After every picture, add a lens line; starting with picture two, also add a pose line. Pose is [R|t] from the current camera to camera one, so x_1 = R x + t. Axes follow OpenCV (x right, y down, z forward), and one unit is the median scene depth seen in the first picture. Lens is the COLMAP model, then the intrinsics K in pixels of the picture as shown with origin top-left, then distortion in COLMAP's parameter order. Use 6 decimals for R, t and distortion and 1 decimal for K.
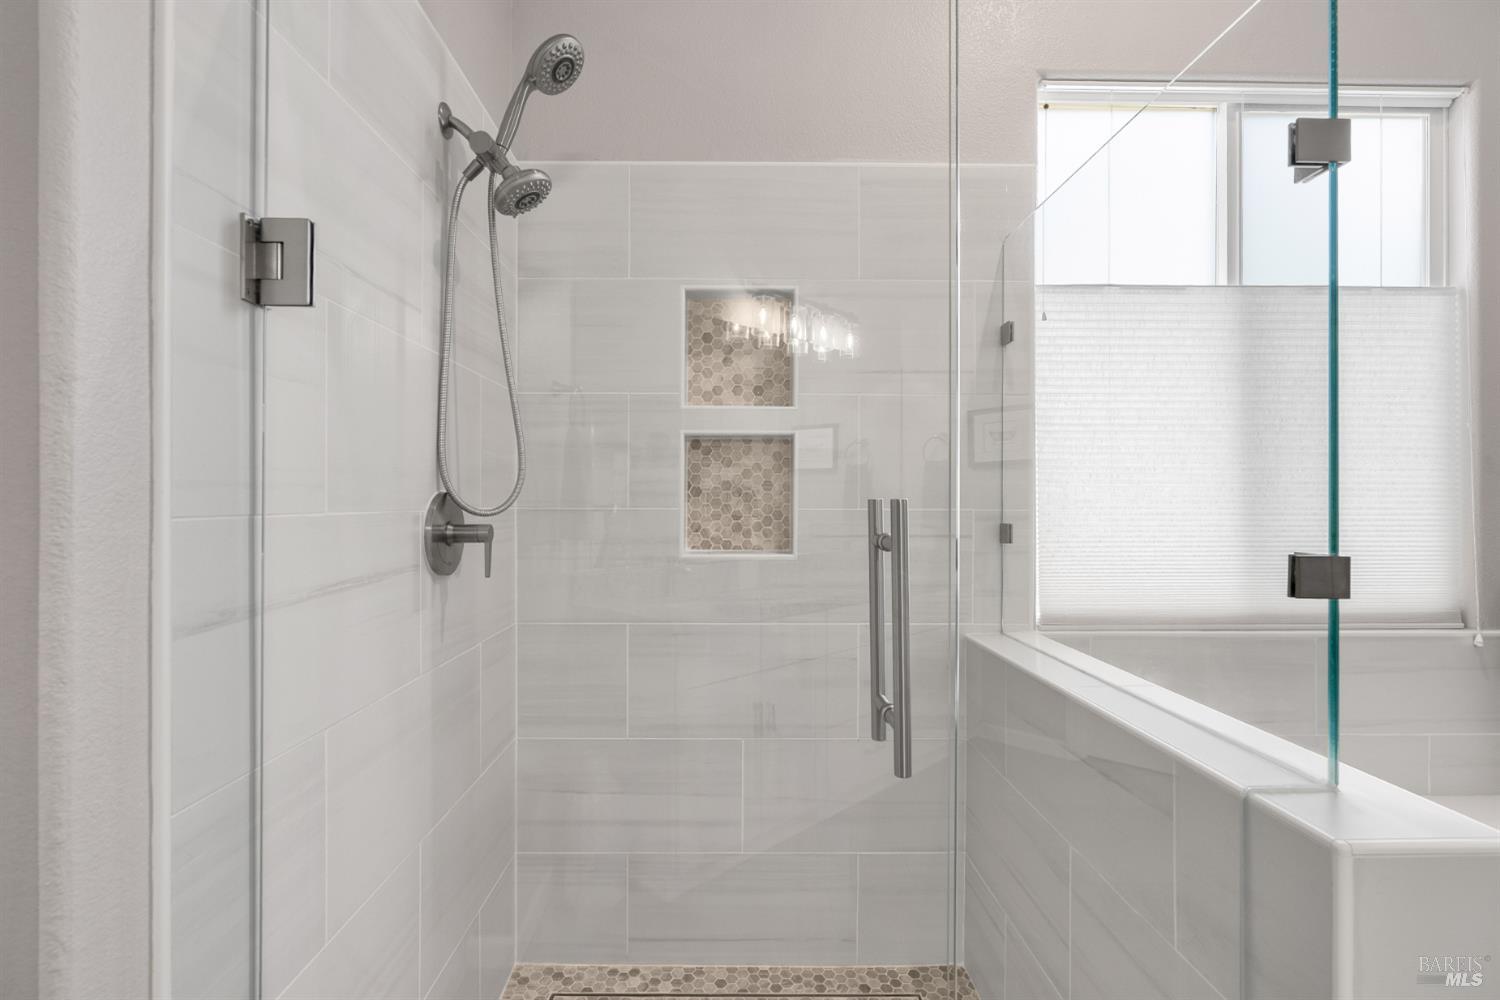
lens RADIAL K [[690.0, 0, 746.8], [0, 690.0, 498.5], [0, 0, 1]] dist [-0.004363, 0.000955]
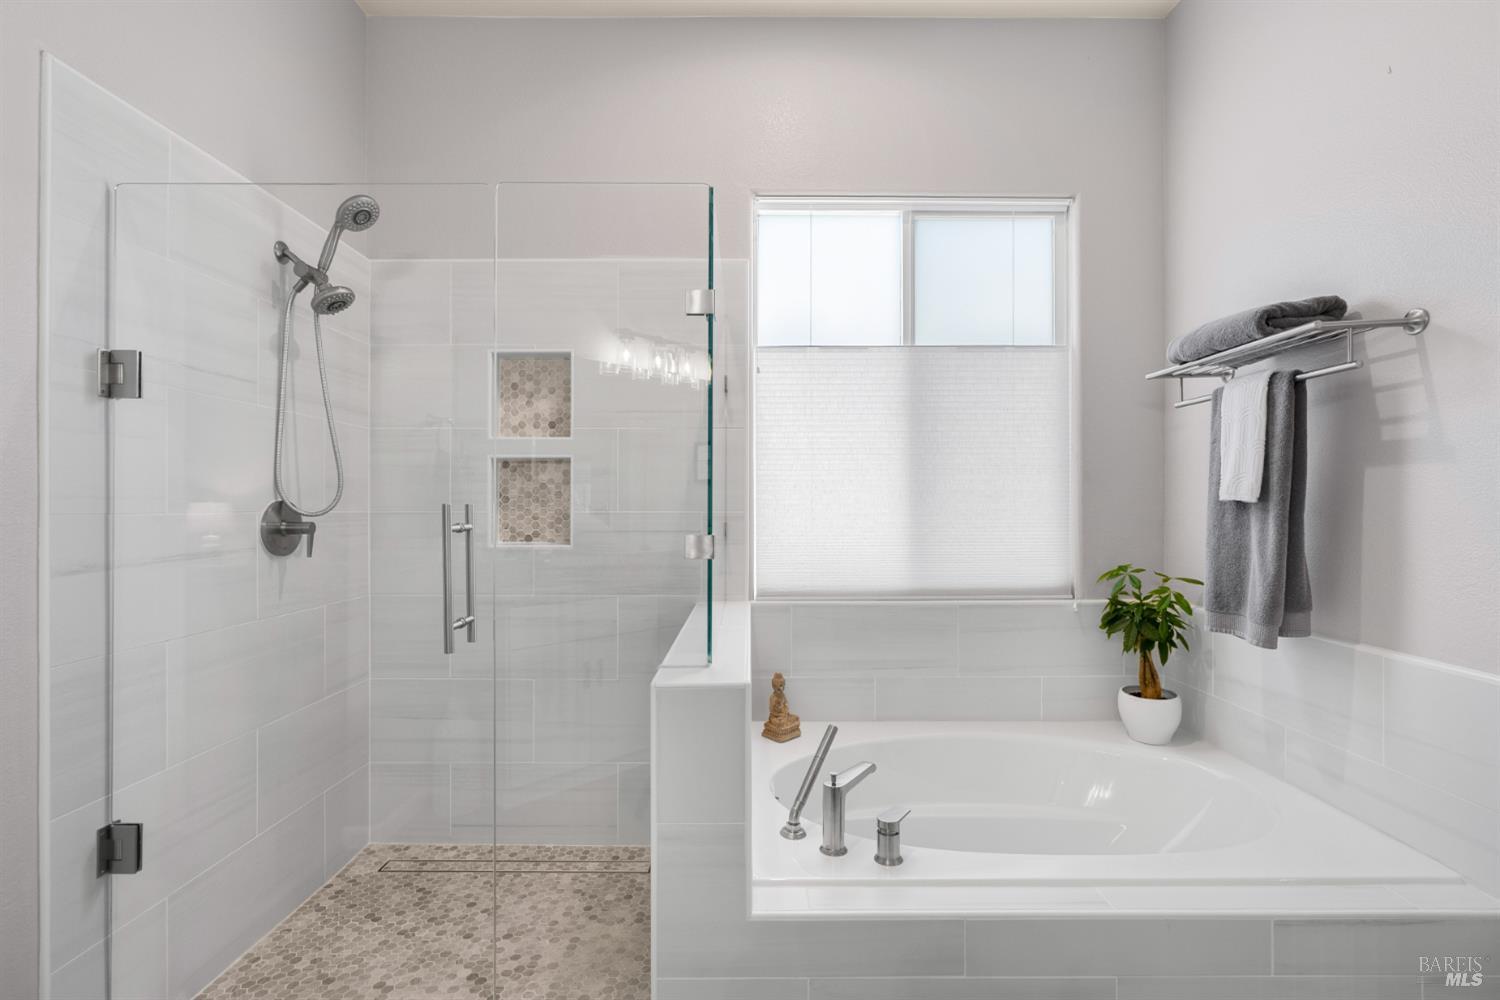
lens RADIAL K [[671.1, 0, 751.7], [0, 671.1, 504.6], [0, 0, 1]] dist [-0.007018, 0.004429]
pose [[0.999973, -0.003478, -0.006472, 0.422298], [0.003473, 0.999994, -0.000904, 0.003082], [0.006475, 0.000881, 0.999979, -0.320470]]
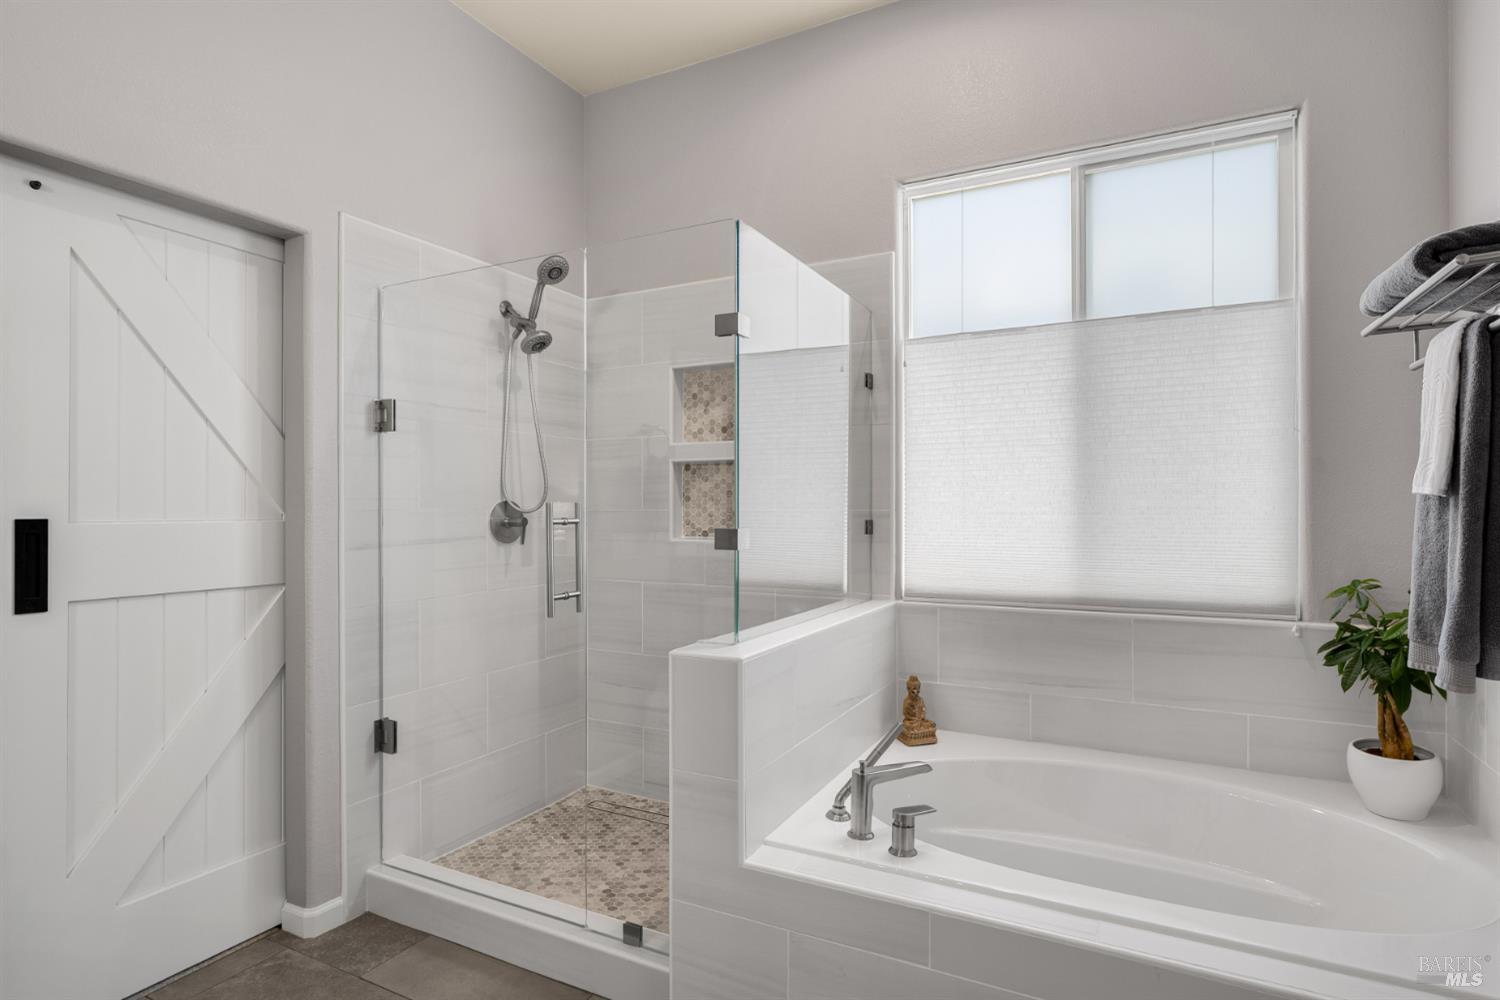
lens RADIAL K [[754.8, 0, 770.3], [0, 754.8, 506.1], [0, 0, 1]] dist [-0.000662, 0.000710]
pose [[0.892863, -0.005147, -0.450299, 0.842237], [0.005943, 0.999982, 0.000352, 0.007000], [0.450289, -0.002991, 0.892878, -0.404108]]
